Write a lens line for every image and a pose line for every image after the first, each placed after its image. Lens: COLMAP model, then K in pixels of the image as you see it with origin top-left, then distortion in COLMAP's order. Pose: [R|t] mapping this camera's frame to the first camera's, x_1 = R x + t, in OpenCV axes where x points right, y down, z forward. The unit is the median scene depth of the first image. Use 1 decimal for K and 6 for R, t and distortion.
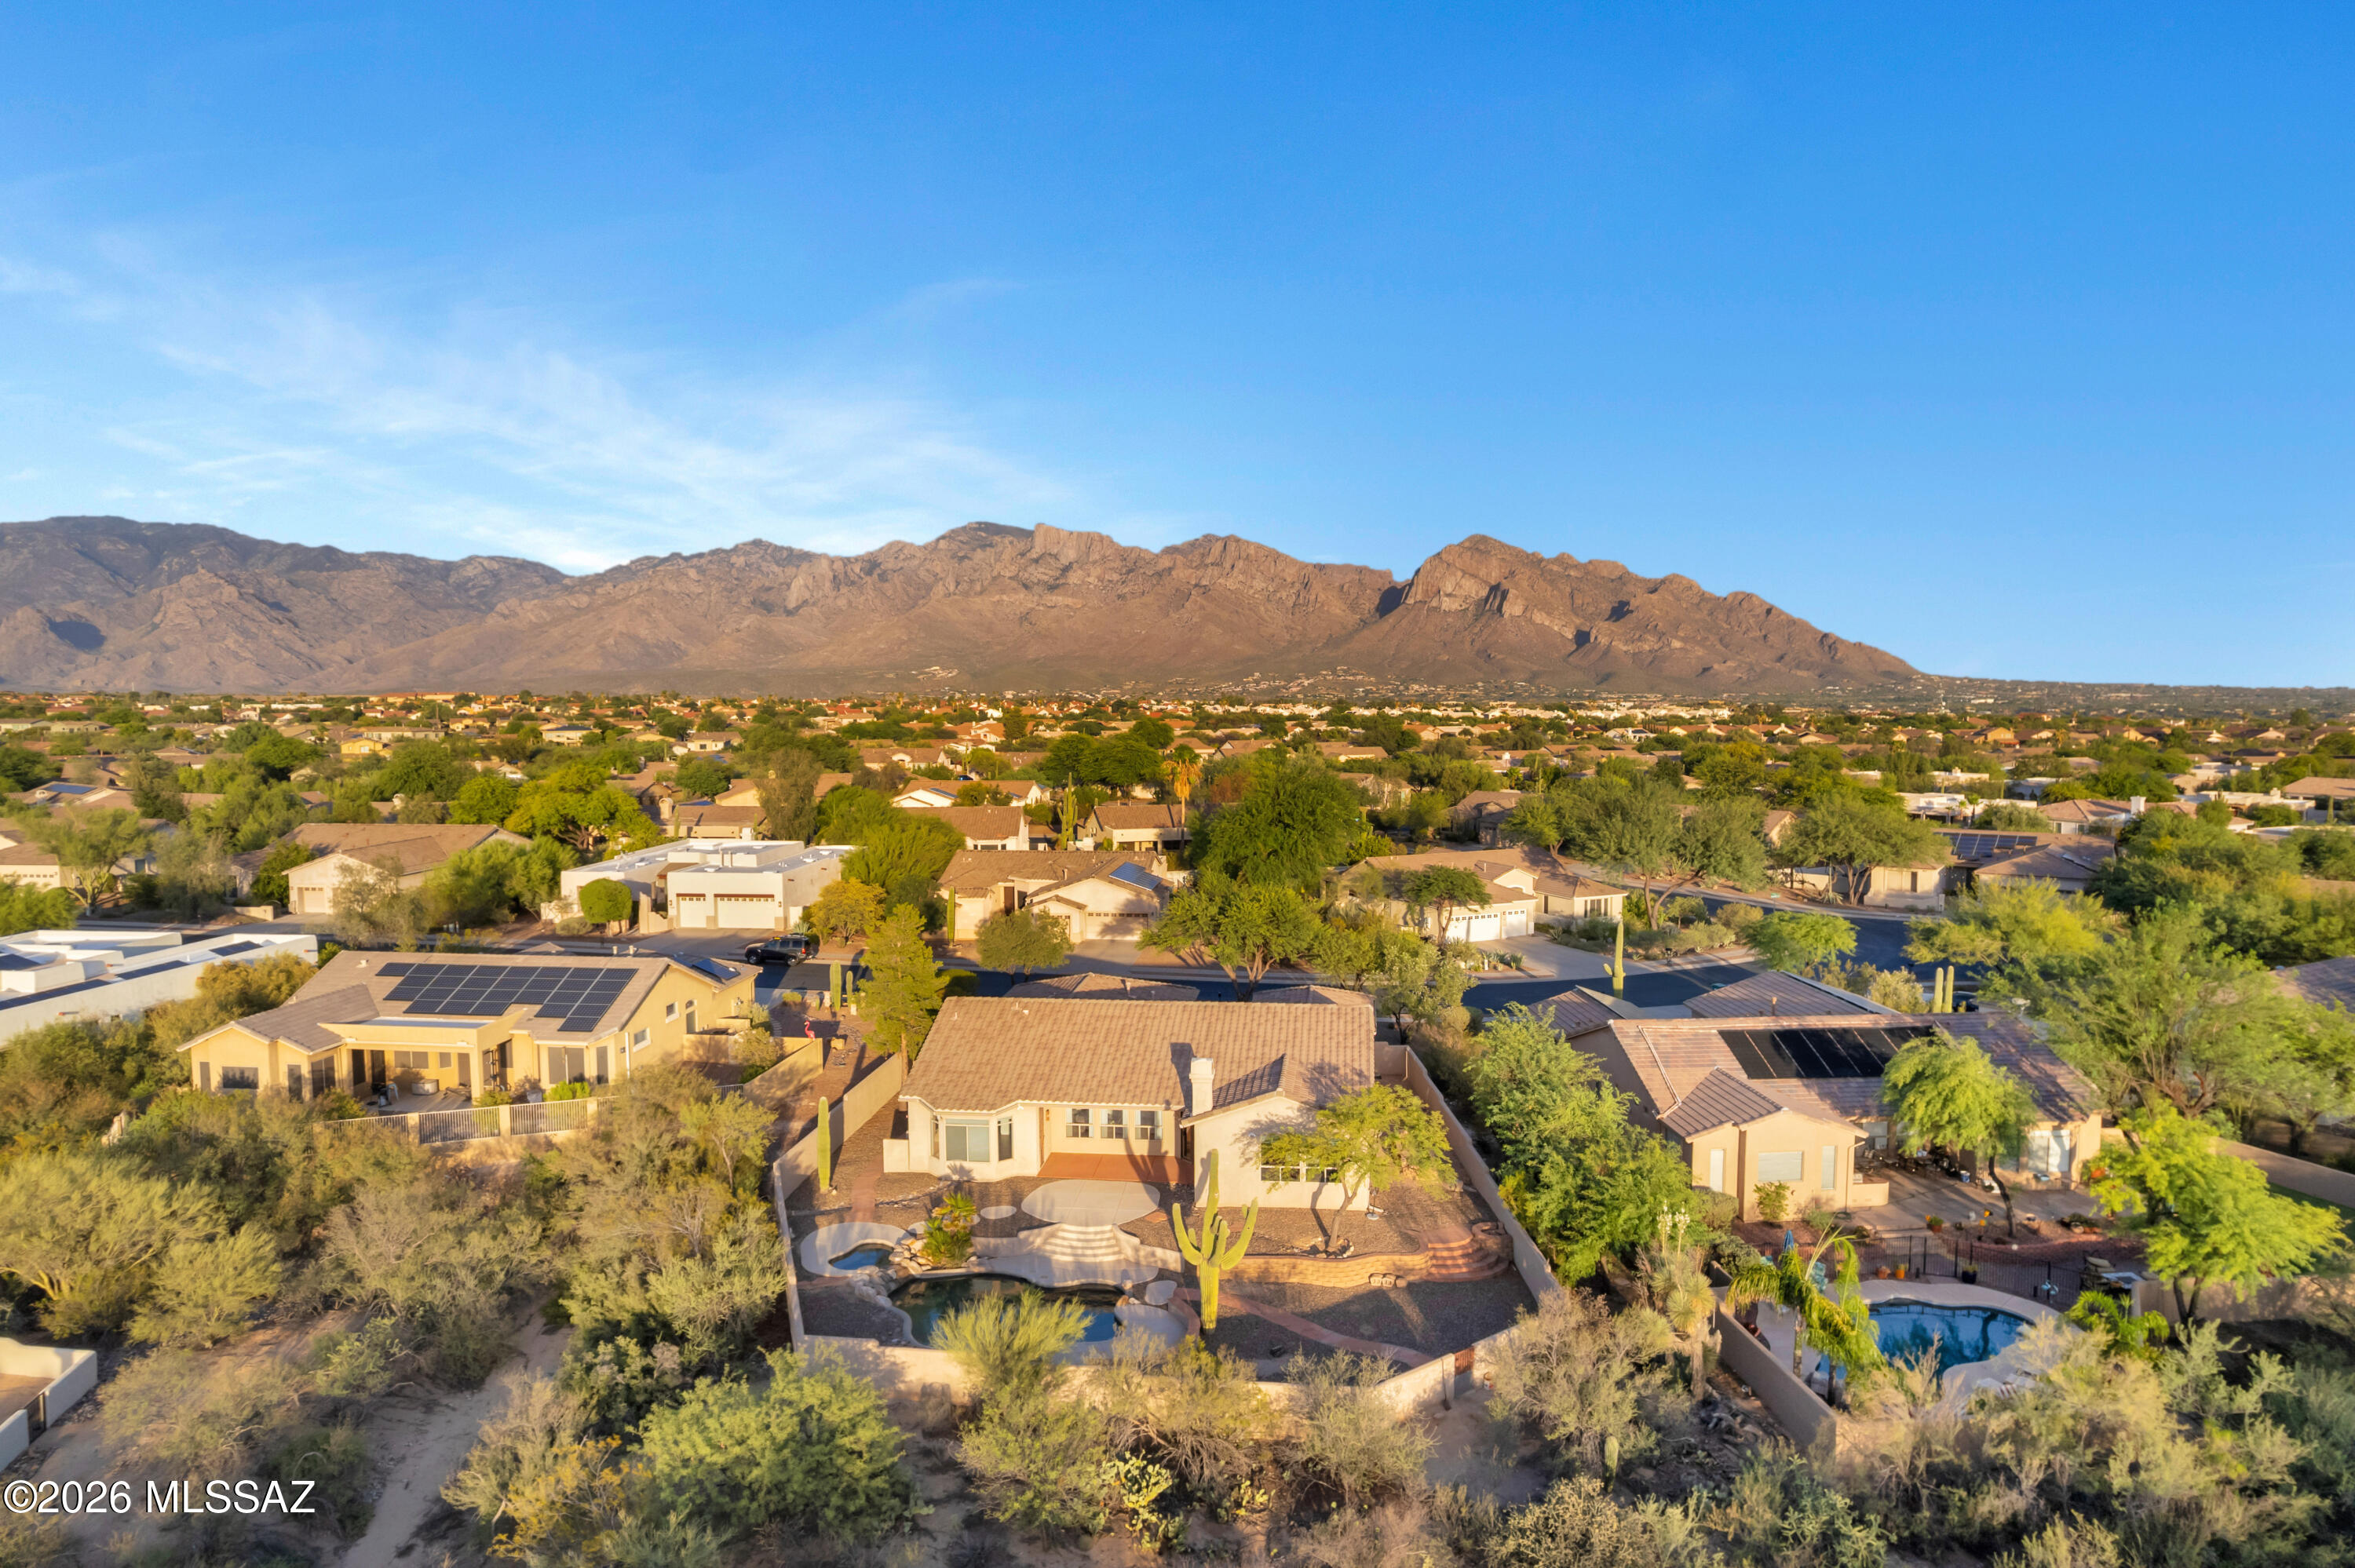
lens RADIAL K [[1513.4, 0, 1179.9], [0, 1513.4, 781.9], [0, 0, 1]] dist [-0.068821, 0.062607]
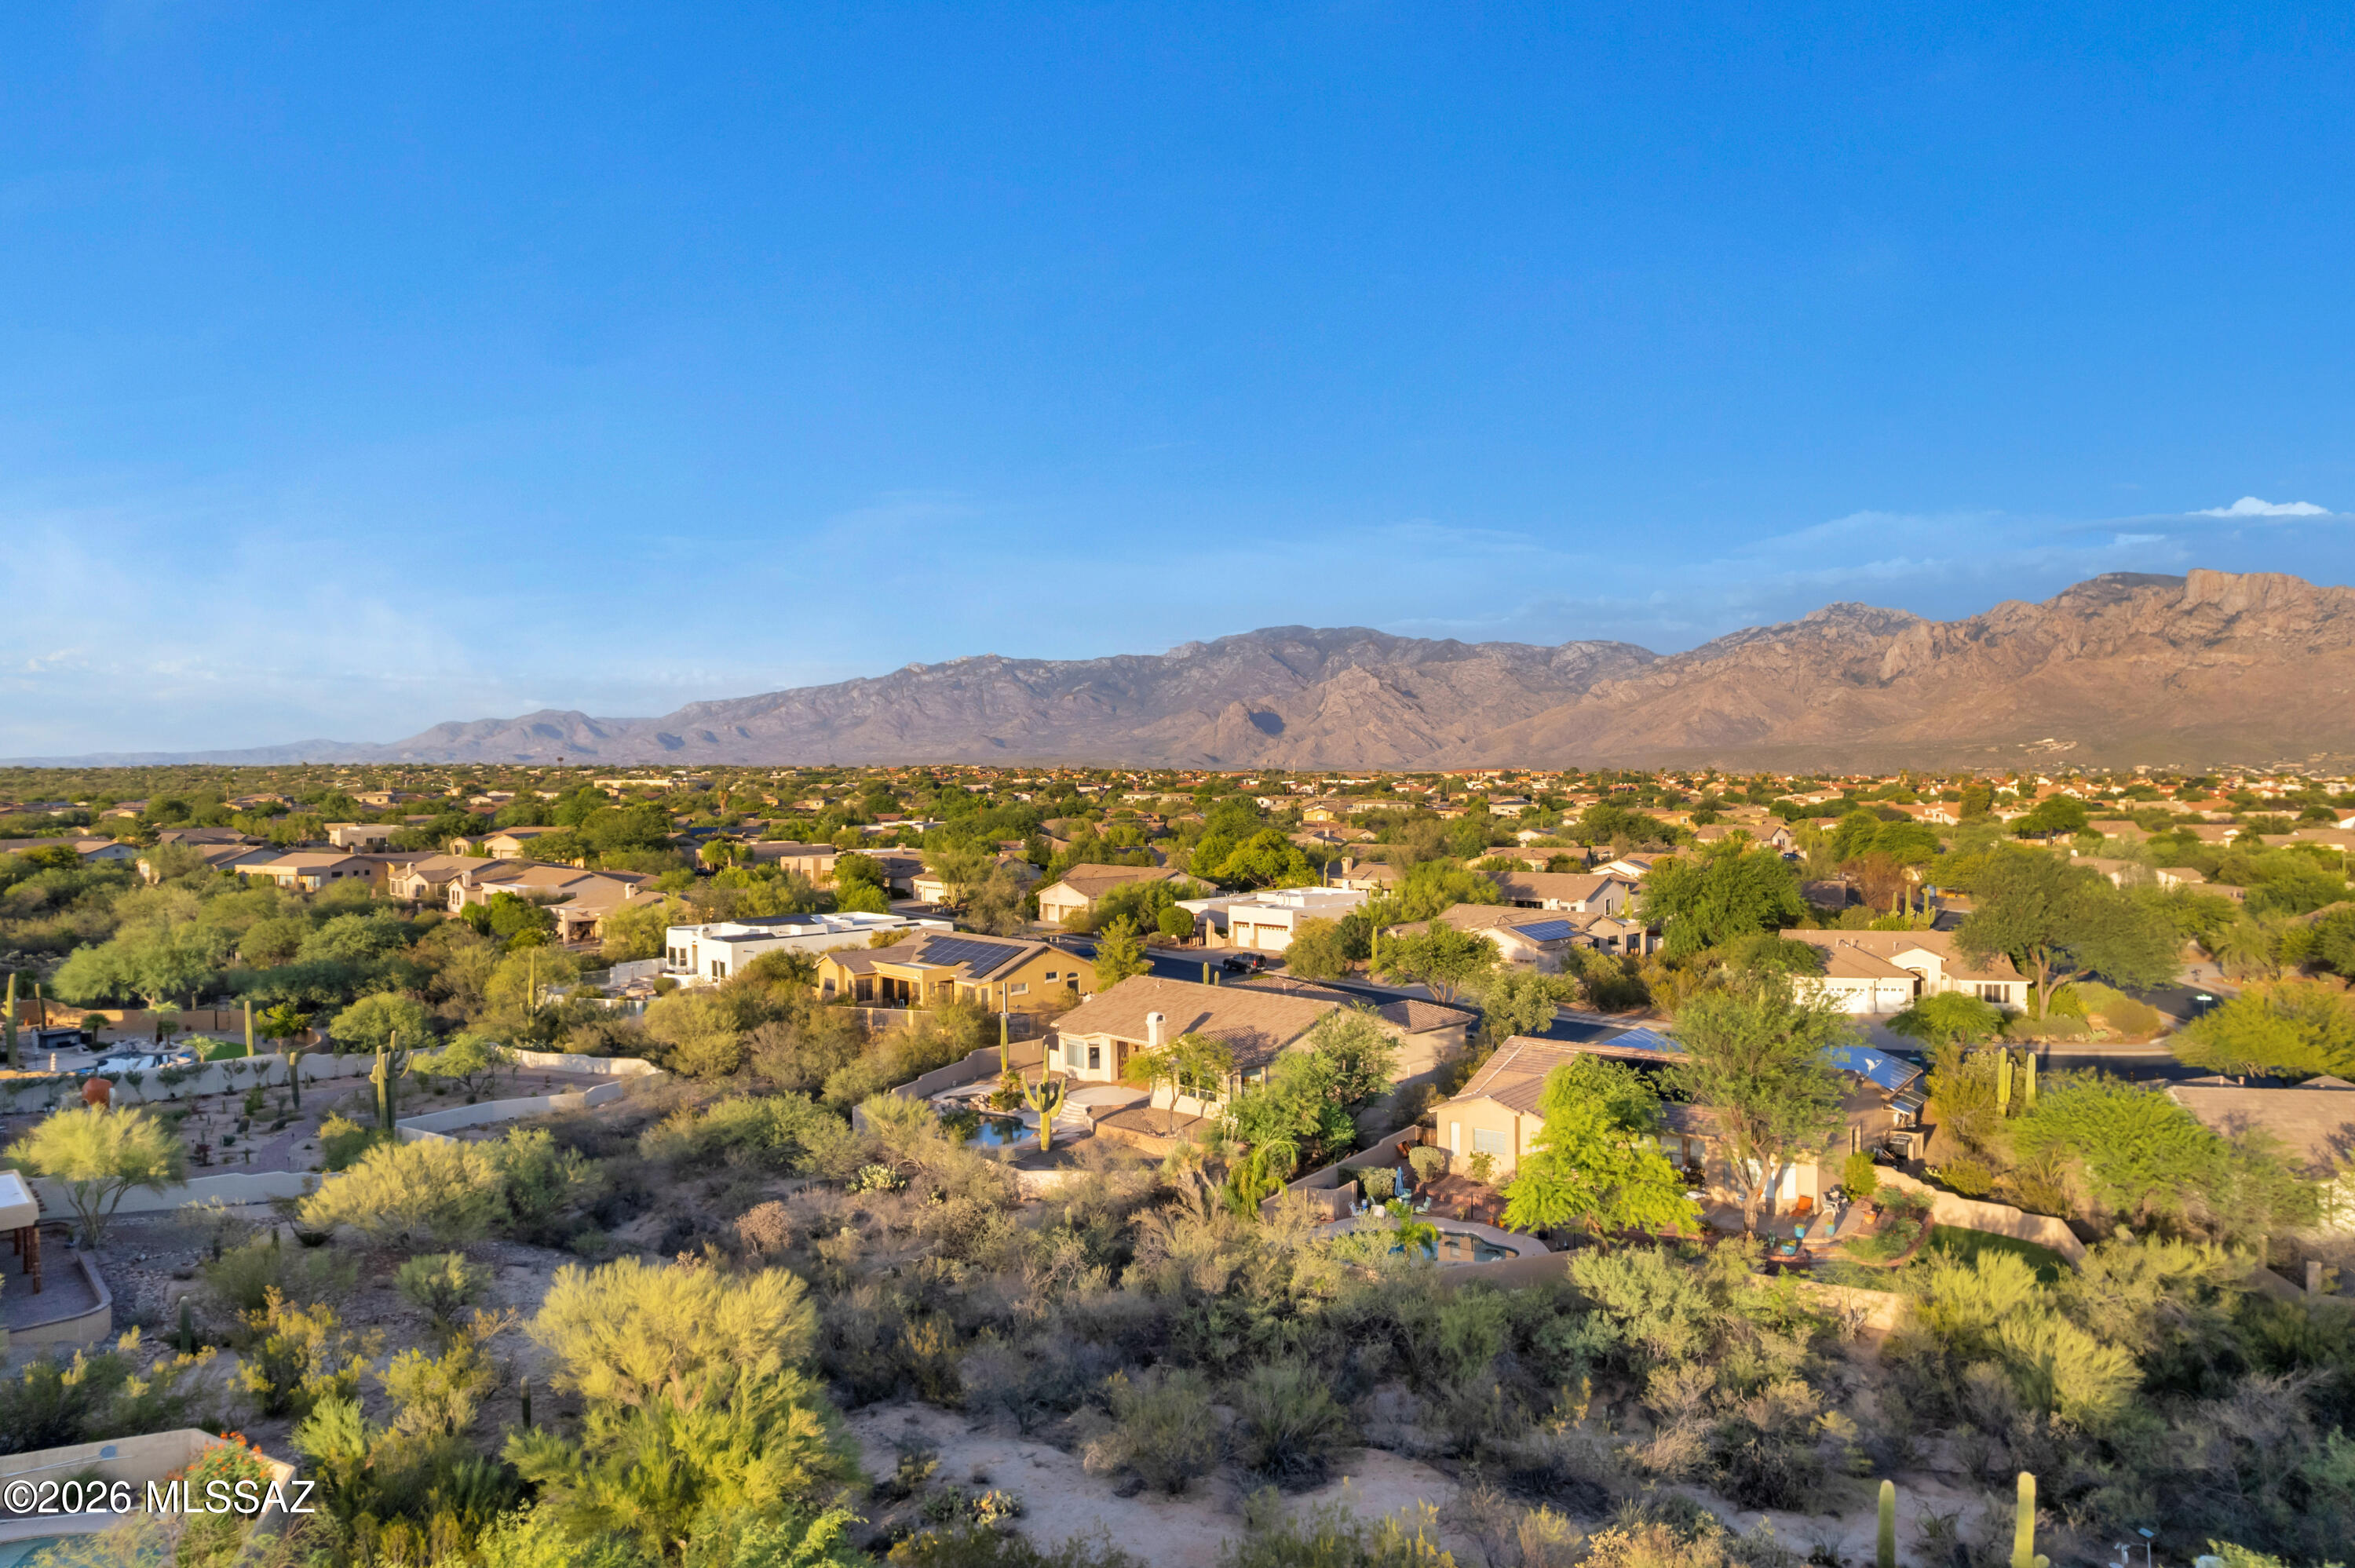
lens RADIAL K [[1515.5, 0, 1177.5], [0, 1515.5, 784.0], [0, 0, 1]] dist [-0.070499, 0.066579]
pose [[0.764817, 0.002199, -0.644244, 1.022595], [-0.033843, 0.998751, -0.036768, 0.002429], [0.643359, 0.049924, 0.763935, -0.200635]]
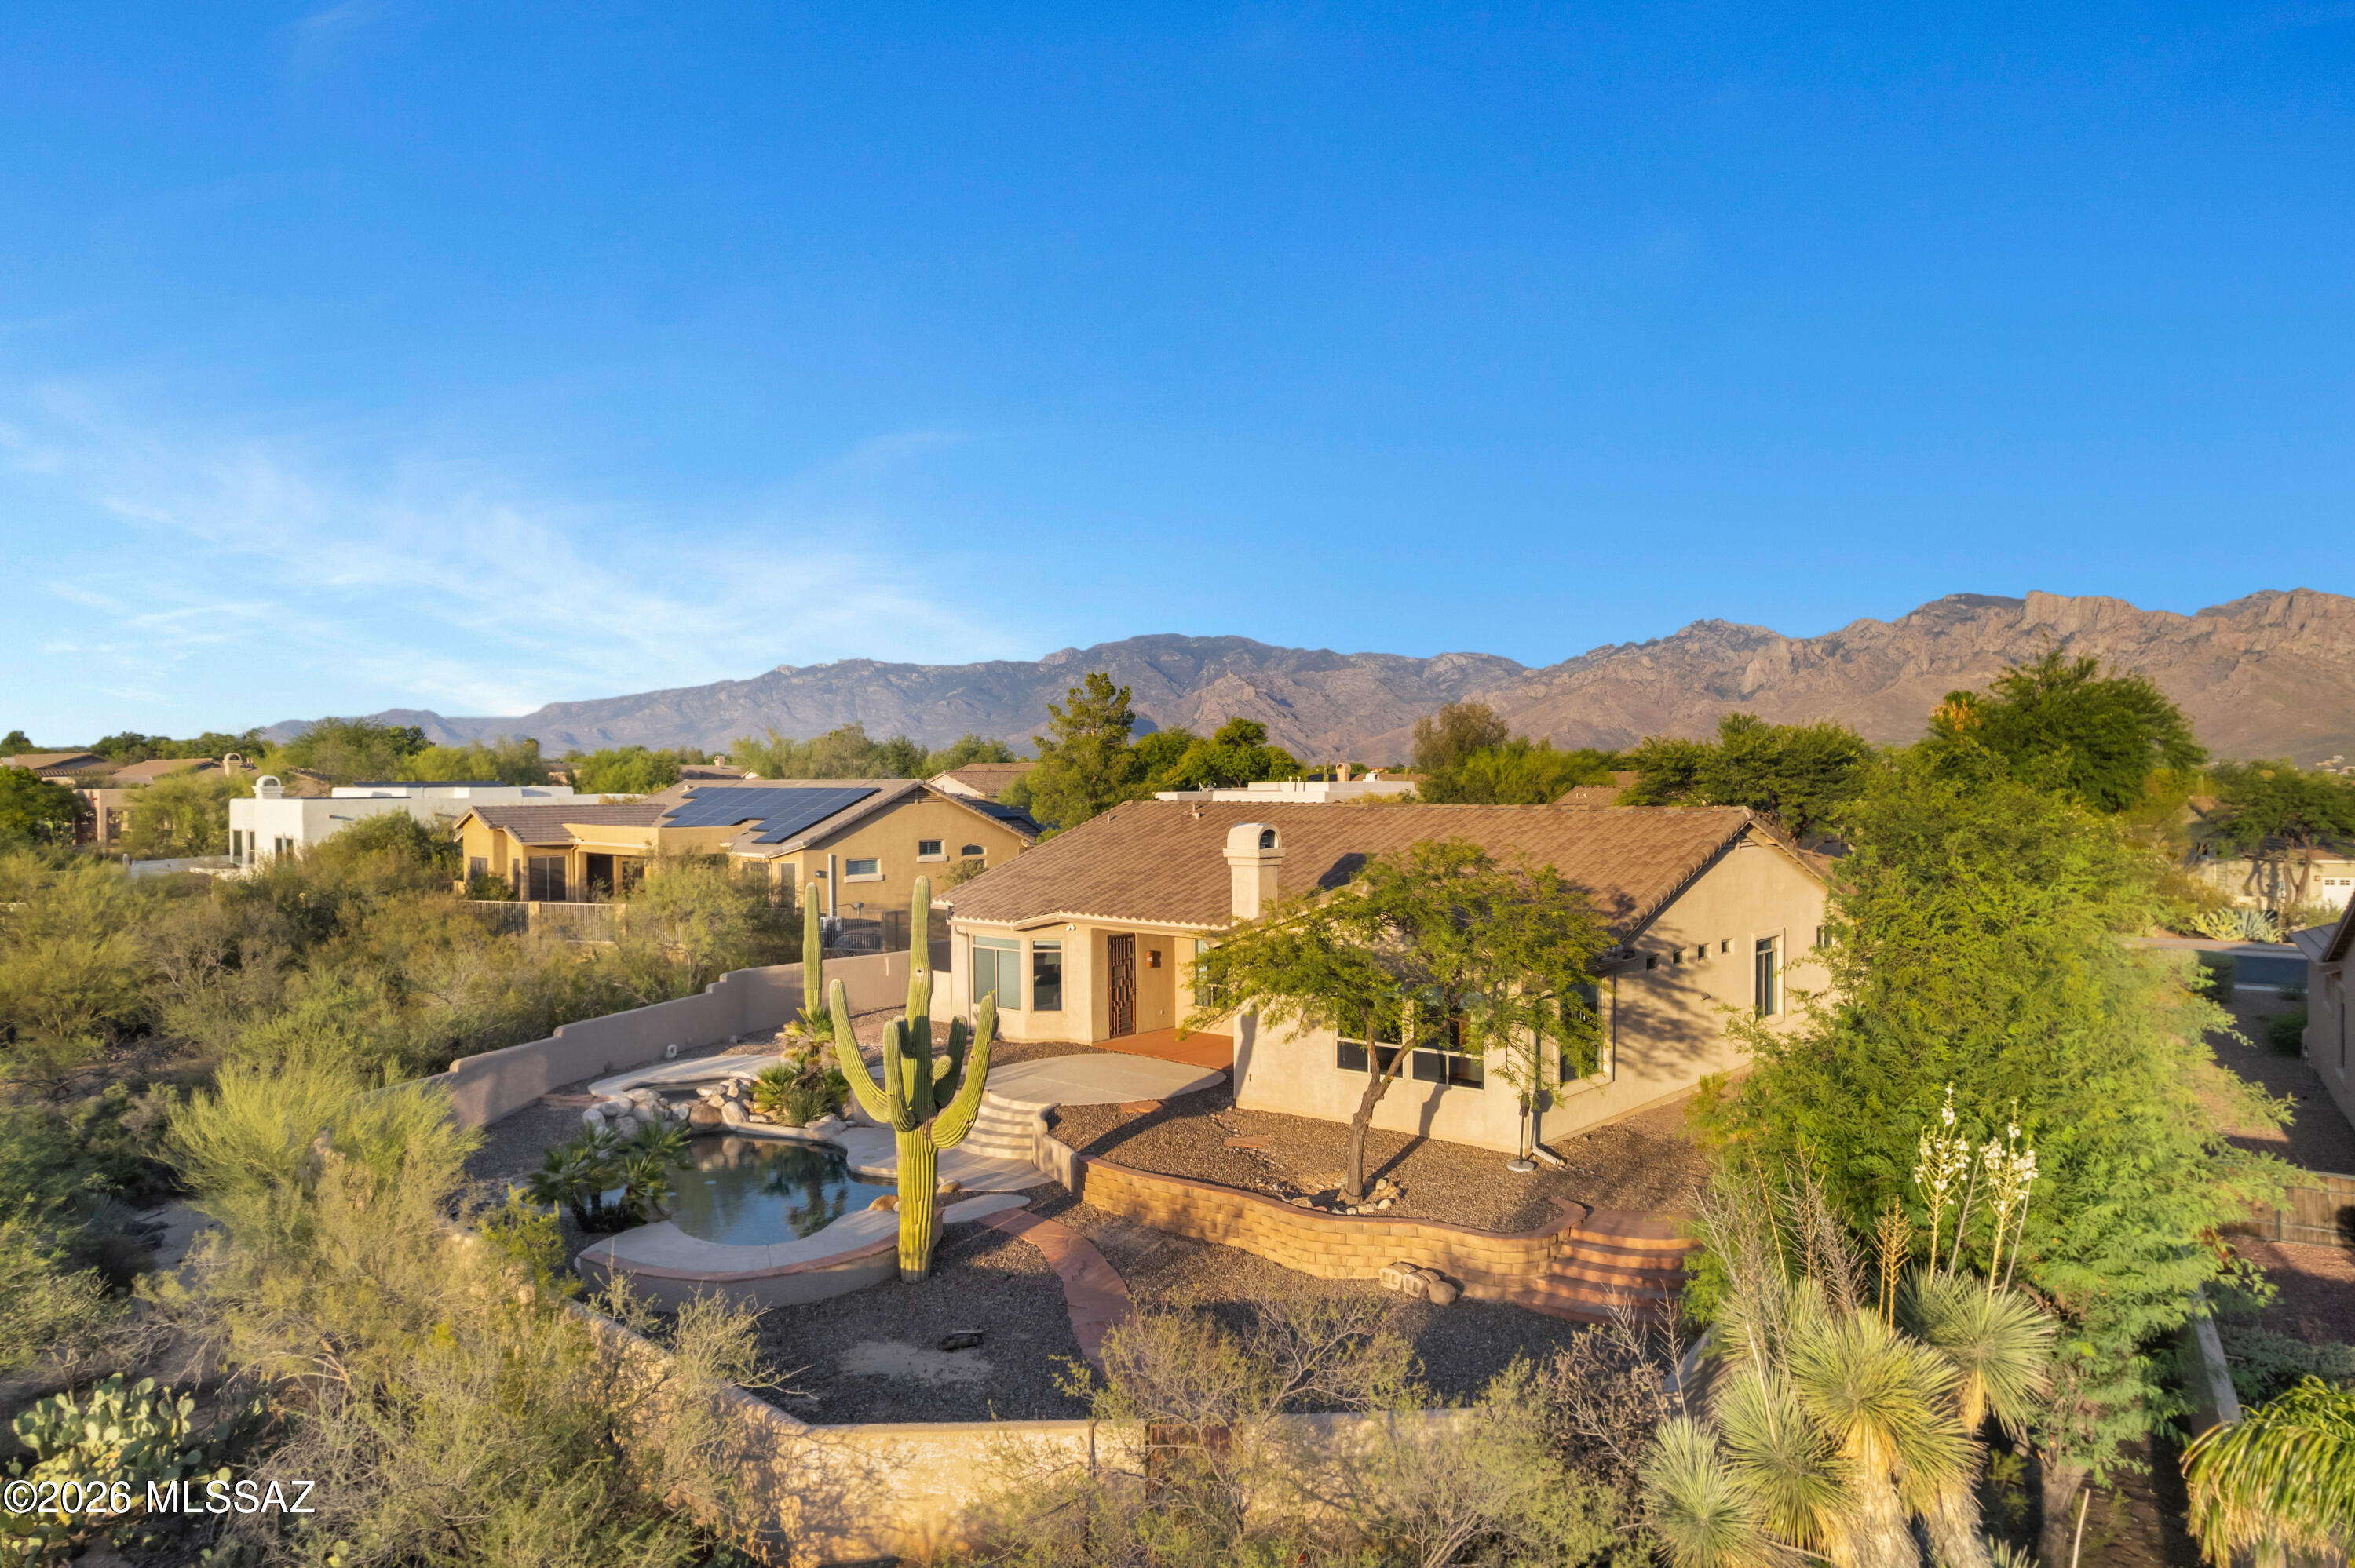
lens RADIAL K [[1513.4, 0, 1179.9], [0, 1513.4, 781.9], [0, 0, 1]] dist [-0.068821, 0.062607]
pose [[0.816793, 0.004141, -0.576915, 0.289173], [-0.038416, 0.998145, -0.047224, 0.189993], [0.575650, 0.060735, 0.815438, 0.540334]]
